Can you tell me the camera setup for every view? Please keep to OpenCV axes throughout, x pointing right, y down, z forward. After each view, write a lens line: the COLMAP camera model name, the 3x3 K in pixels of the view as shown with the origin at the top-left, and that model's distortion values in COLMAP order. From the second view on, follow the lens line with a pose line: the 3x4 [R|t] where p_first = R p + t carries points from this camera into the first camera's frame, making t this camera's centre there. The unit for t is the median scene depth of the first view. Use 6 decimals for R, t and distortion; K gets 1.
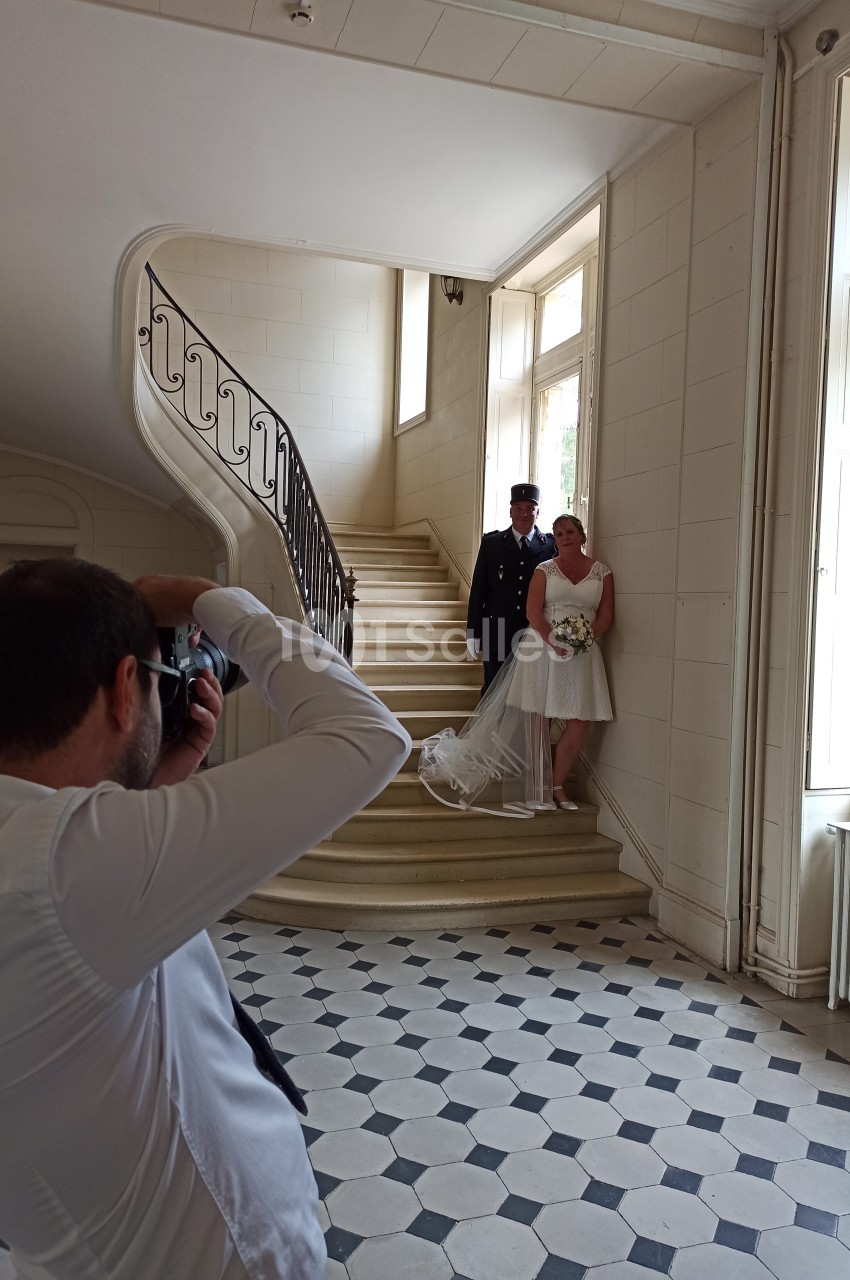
lens RADIAL K [[963.5, 0, 425.0], [0, 963.5, 640.0], [0, 0, 1]] dist [0.033482, 0.000712]
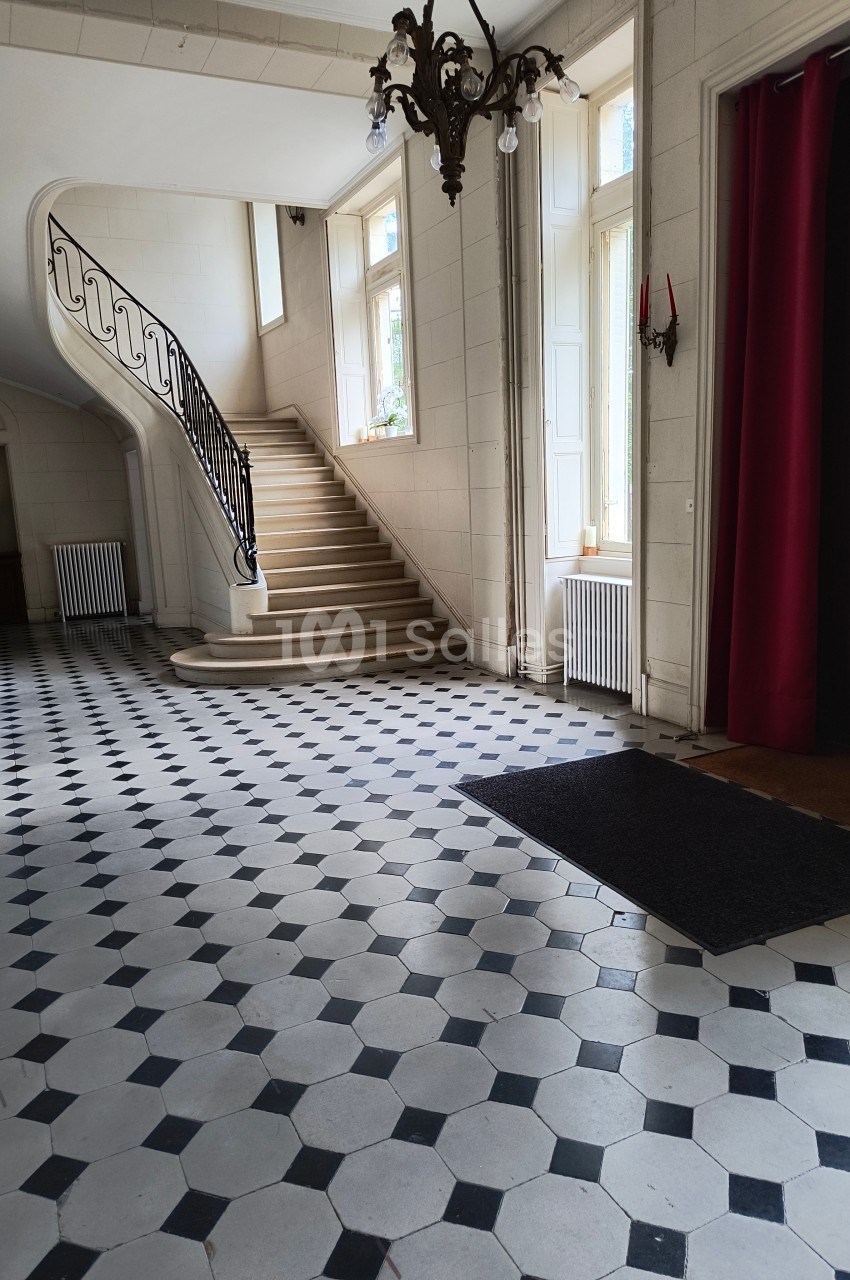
lens RADIAL K [[900.2, 0, 426.5], [0, 900.2, 671.0], [0, 0, 1]] dist [0.003213, -0.002774]
pose [[0.987171, -0.101498, 0.123256, -0.008451], [0.079232, 0.981600, 0.173737, 0.030325], [-0.138622, -0.161742, 0.977048, -0.262861]]
